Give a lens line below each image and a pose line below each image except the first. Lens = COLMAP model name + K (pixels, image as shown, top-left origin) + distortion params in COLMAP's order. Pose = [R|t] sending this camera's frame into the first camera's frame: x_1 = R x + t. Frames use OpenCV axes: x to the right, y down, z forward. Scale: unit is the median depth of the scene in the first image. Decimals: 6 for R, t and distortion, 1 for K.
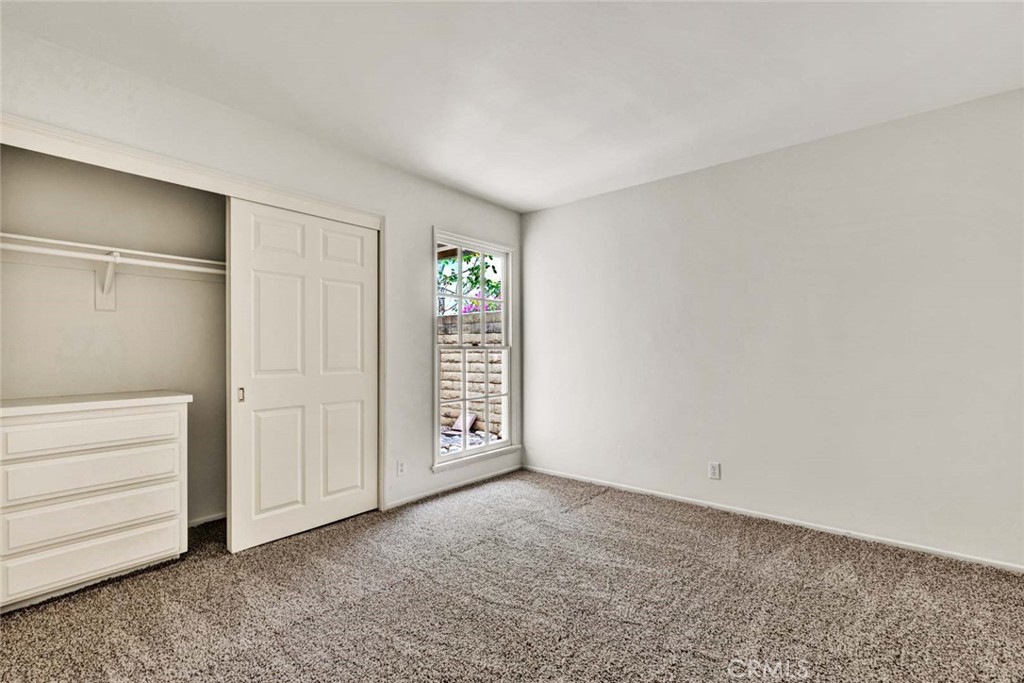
lens RADIAL K [[460.2, 0, 512.0], [0, 460.2, 341.5], [0, 0, 1]] dist [0.001901, 0.000580]
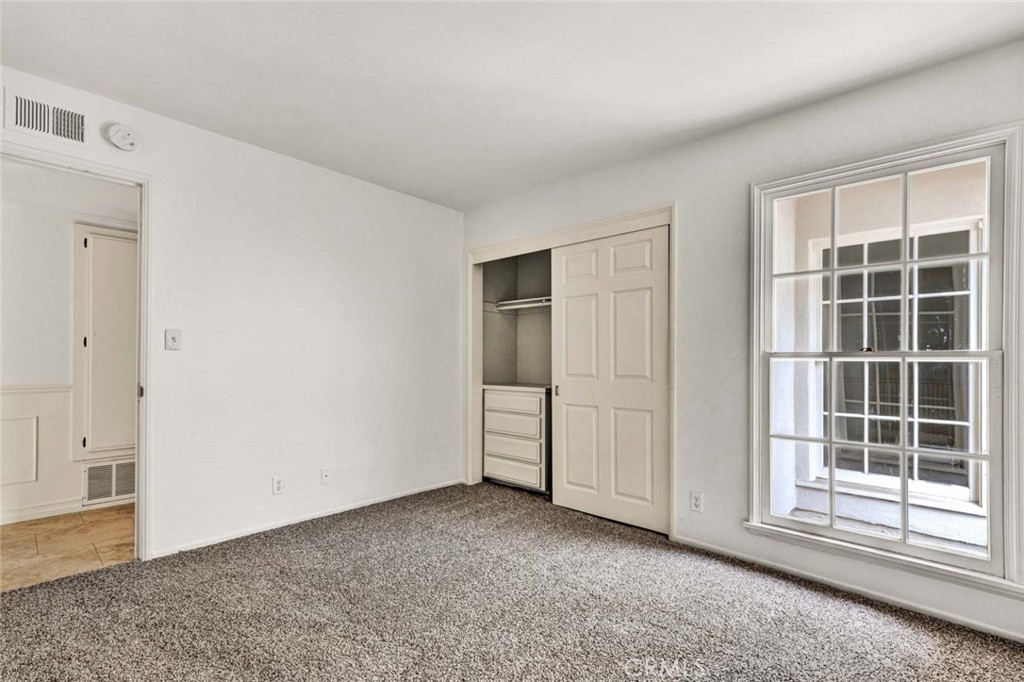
lens RADIAL K [[455.4, 0, 512.6], [0, 455.4, 356.9], [0, 0, 1]] dist [0.000326, 0.000097]
pose [[-0.055066, 0.000241, -0.998483, 0.691283], [0.017531, 0.999846, -0.000726, 0.011436], [0.998329, -0.017544, -0.055062, 0.848419]]
